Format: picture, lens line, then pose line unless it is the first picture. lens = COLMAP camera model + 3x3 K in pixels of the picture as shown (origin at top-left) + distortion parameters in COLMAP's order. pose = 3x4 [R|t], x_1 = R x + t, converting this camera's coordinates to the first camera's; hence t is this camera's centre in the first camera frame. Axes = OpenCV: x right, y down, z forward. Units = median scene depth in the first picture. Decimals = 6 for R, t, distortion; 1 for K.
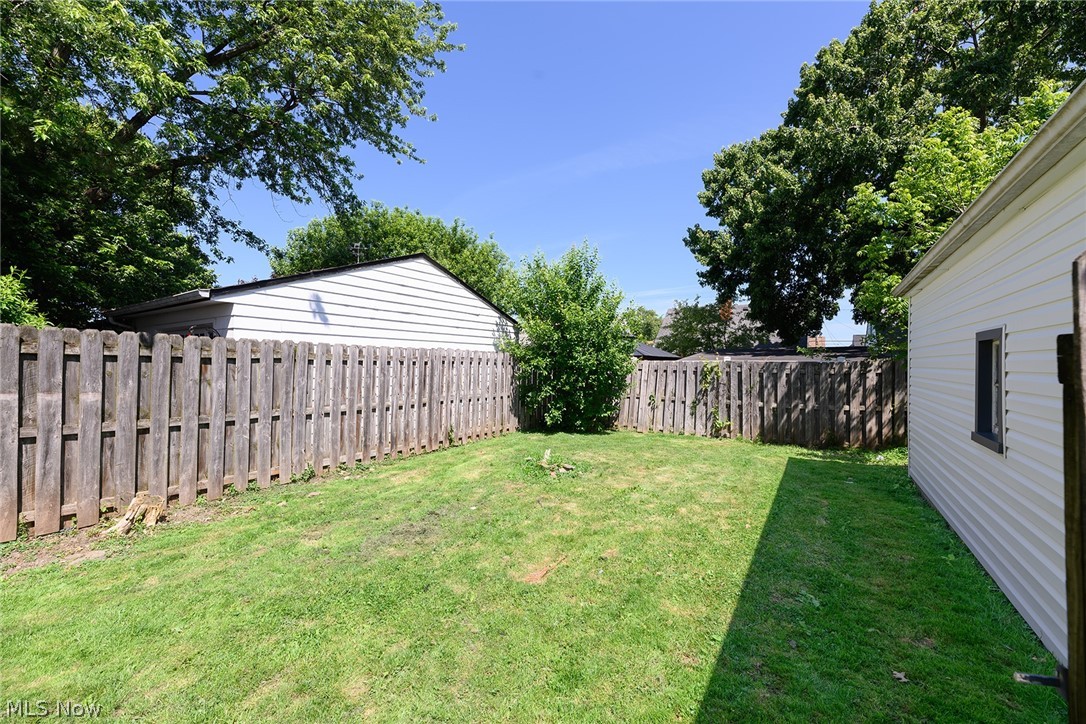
lens RADIAL K [[445.2, 0, 543.0], [0, 445.2, 362.0], [0, 0, 1]] dist [-0.002134, -0.000091]
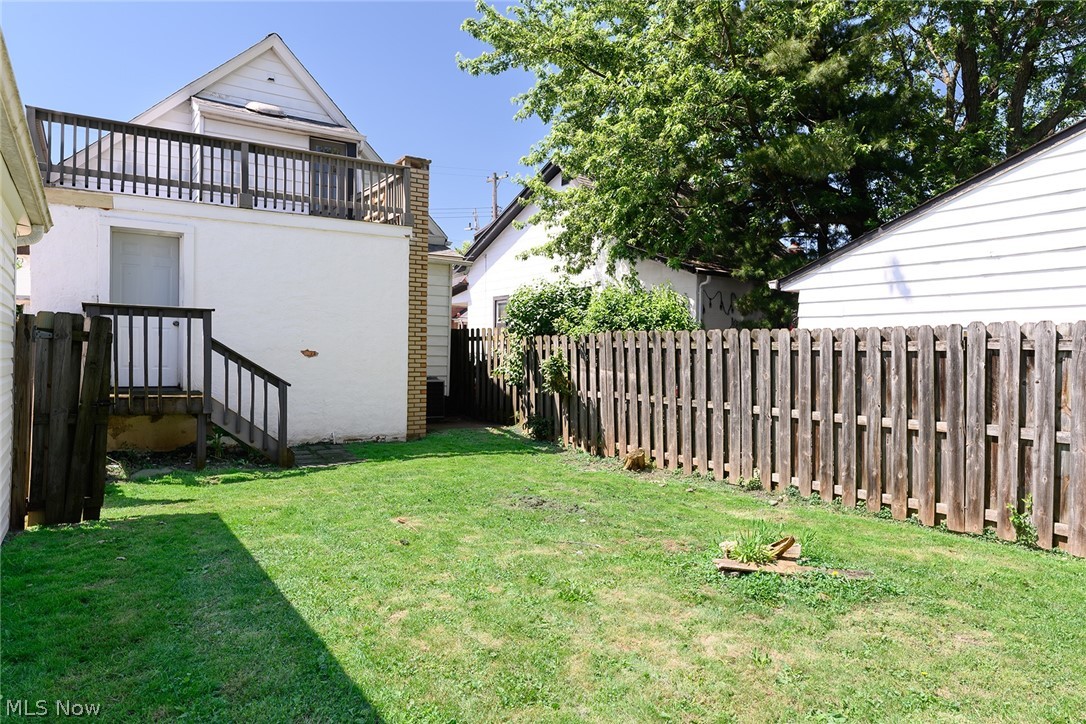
lens RADIAL K [[681.5, 0, 543.0], [0, 681.5, 362.0], [0, 0, 1]] dist [-0.000764, -0.000142]
pose [[-0.399902, 0.004094, -0.916549, 0.674981], [-0.006911, 0.999948, 0.007482, 0.007418], [0.916532, 0.009326, -0.399853, 0.923176]]
